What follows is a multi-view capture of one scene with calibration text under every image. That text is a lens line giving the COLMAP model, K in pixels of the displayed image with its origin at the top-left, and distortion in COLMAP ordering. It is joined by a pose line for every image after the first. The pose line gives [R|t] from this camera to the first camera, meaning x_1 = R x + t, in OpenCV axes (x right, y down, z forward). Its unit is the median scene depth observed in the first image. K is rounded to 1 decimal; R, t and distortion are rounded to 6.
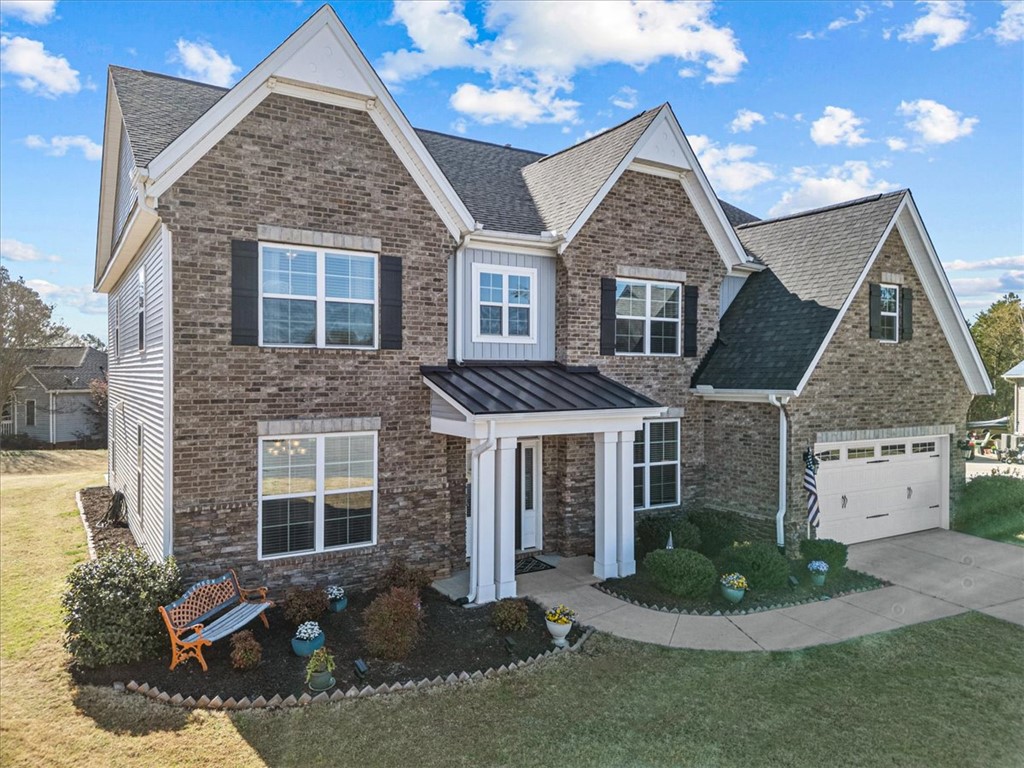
lens RADIAL K [[721.6, 0, 512.4], [0, 721.6, 379.9], [0, 0, 1]] dist [0.074709, -0.000951]
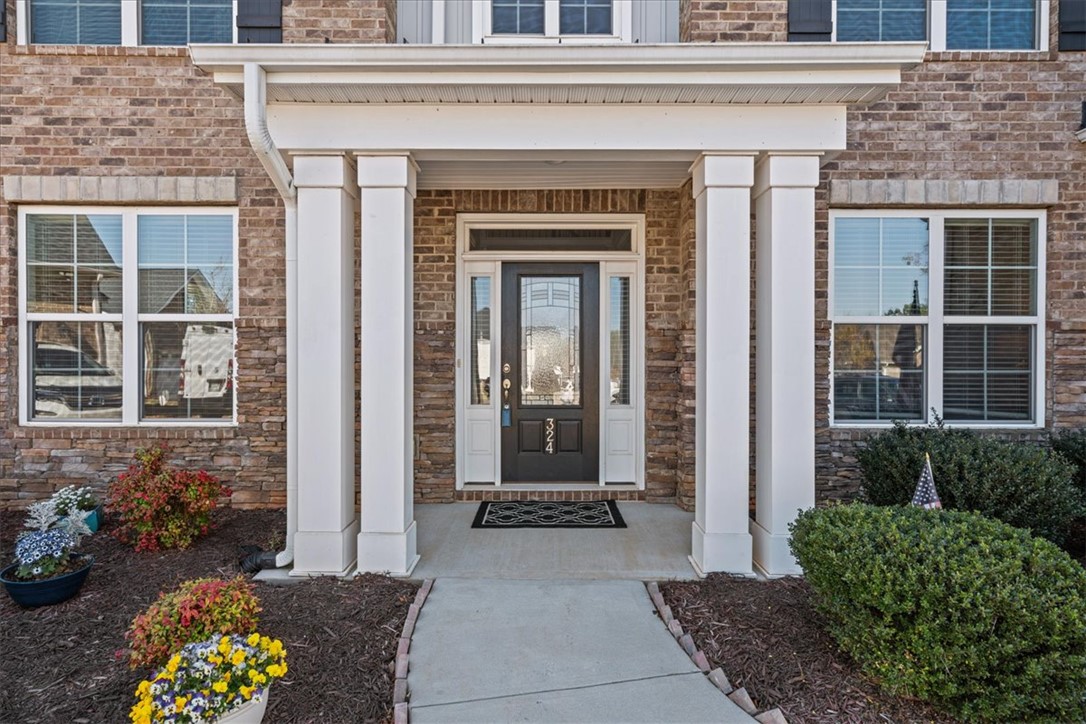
lens RADIAL K [[600.6, 0, 542.7], [0, 600.6, 365.8], [0, 0, 1]] dist [0.006689, -0.000082]
pose [[0.847304, 0.000989, -0.531107, 0.229708], [-0.004832, 0.999971, -0.005848, 0.187549], [0.531085, 0.007521, 0.847285, 0.759984]]
